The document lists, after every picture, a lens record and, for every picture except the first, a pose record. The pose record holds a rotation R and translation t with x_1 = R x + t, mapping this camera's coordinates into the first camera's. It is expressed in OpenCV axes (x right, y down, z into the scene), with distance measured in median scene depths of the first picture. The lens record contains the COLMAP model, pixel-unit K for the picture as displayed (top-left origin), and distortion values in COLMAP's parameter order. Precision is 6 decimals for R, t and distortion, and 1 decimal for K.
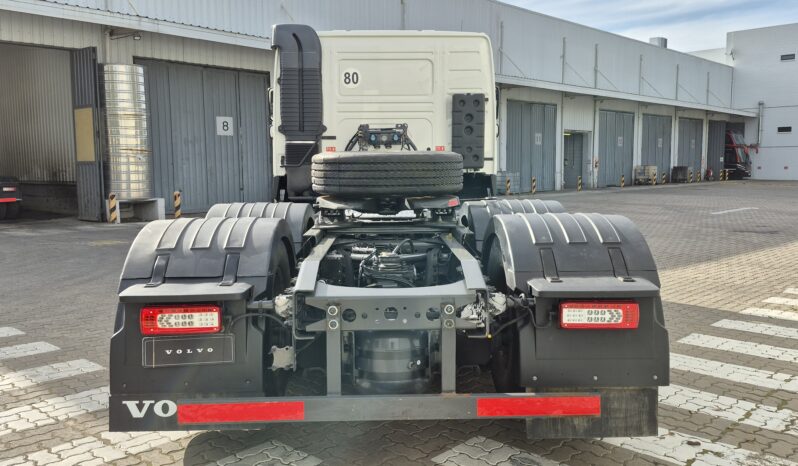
lens RADIAL K [[697.2, 0, 399.0], [0, 697.2, 233.0], [0, 0, 1]] dist [0.011172, 0.000531]
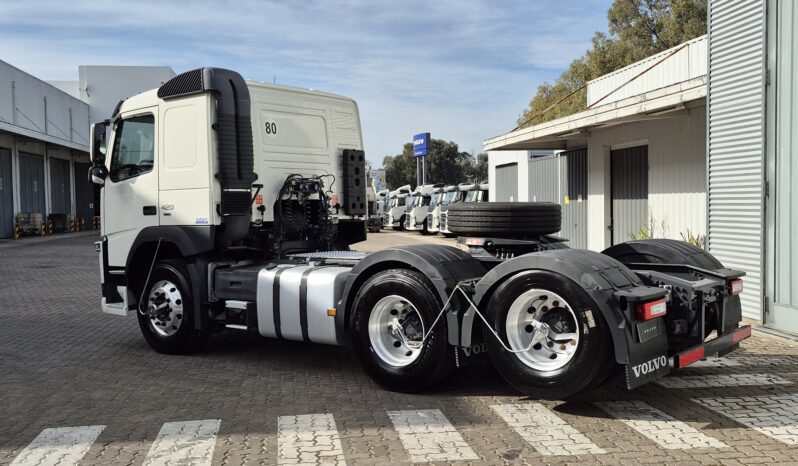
lens RADIAL K [[841.8, 0, 399.0], [0, 841.8, 233.0], [0, 0, 1]] dist [0.075907, -0.038564]
pose [[0.628431, -0.026822, 0.777403, -0.906875], [0.083277, 0.995981, -0.032956, -0.012665], [-0.773395, 0.085450, 0.628139, 0.090111]]
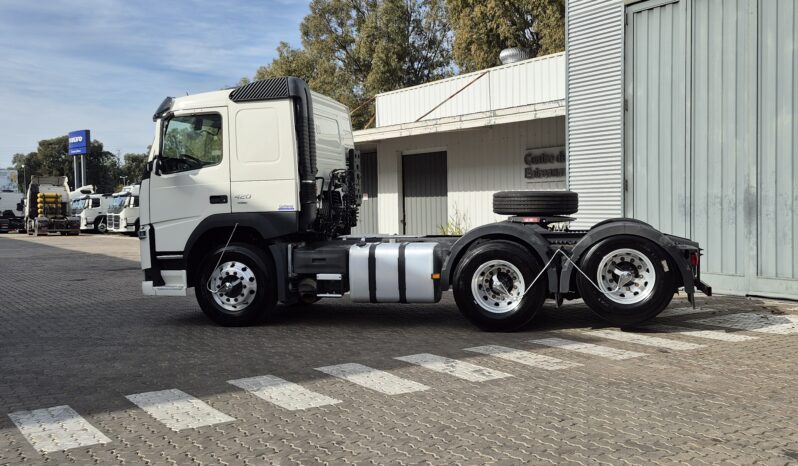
lens RADIAL K [[841.8, 0, 399.0], [0, 841.8, 233.0], [0, 0, 1]] dist [0.075907, -0.038564]
pose [[0.253494, -0.031337, 0.966829, -1.432957], [0.107596, 0.994187, 0.004013, -0.035278], [-0.961334, 0.103010, 0.255392, 0.508935]]
